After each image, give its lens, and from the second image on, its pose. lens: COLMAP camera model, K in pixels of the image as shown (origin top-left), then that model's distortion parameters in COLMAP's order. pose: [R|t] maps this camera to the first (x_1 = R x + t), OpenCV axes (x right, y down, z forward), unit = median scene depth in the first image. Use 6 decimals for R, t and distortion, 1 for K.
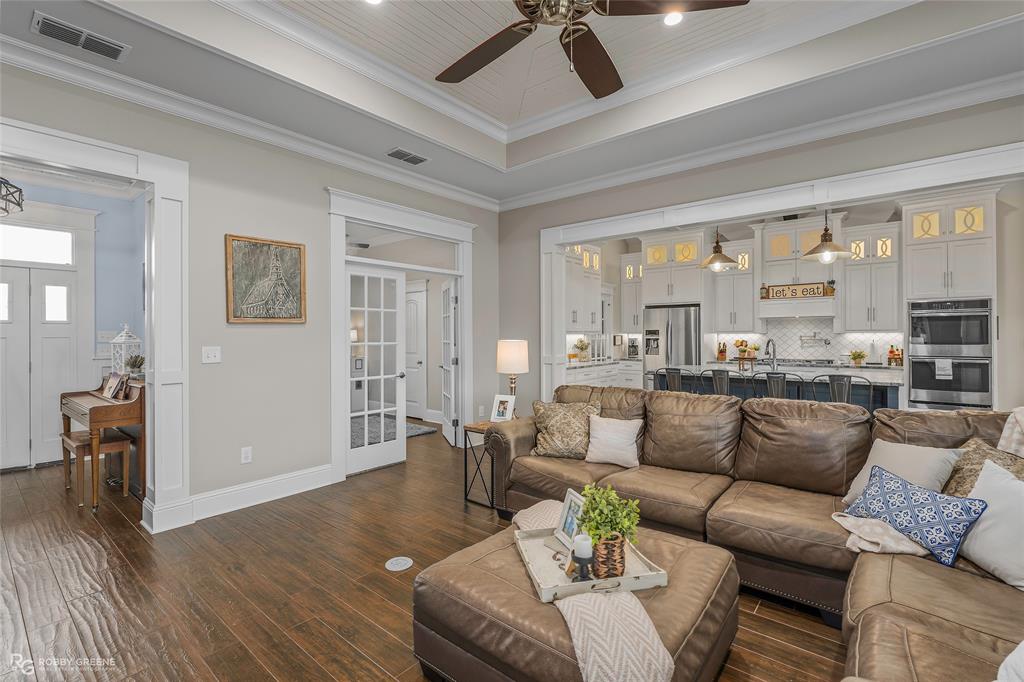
lens RADIAL K [[464.2, 0, 512.7], [0, 464.2, 337.5], [0, 0, 1]] dist [0.003087, -0.000455]
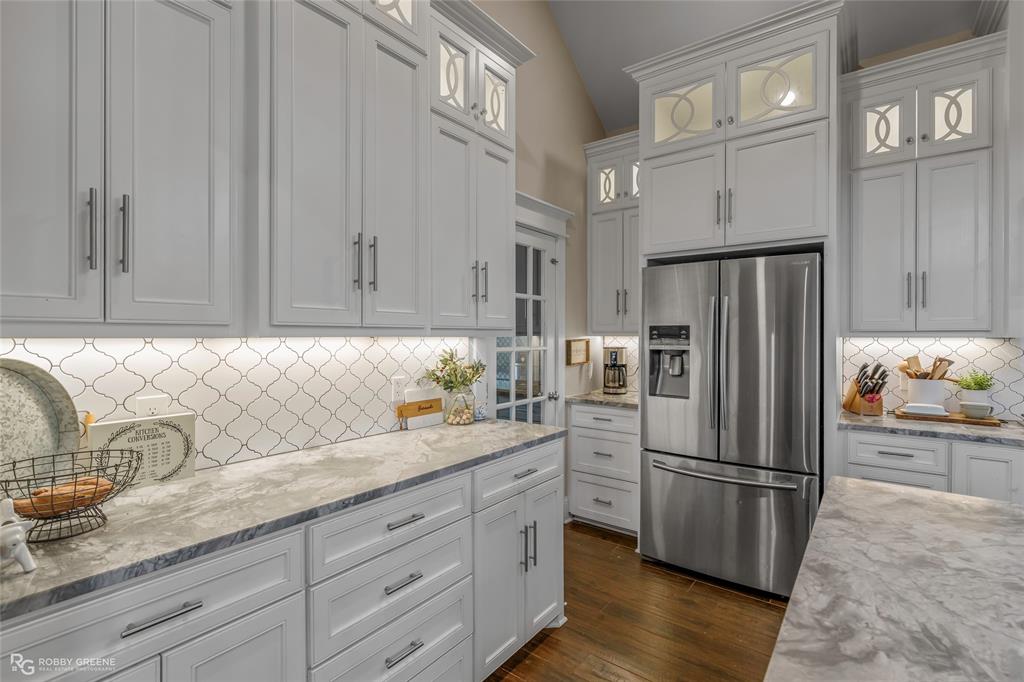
lens RADIAL K [[464.2, 0, 515.5], [0, 464.2, 335.4], [0, 0, 1]] dist [0.003087, -0.000455]
pose [[0.999366, 0.006049, 0.035077, 0.171773], [-0.005934, 0.999977, -0.003374, -0.007022], [-0.035096, 0.003164, 0.999379, 0.649586]]
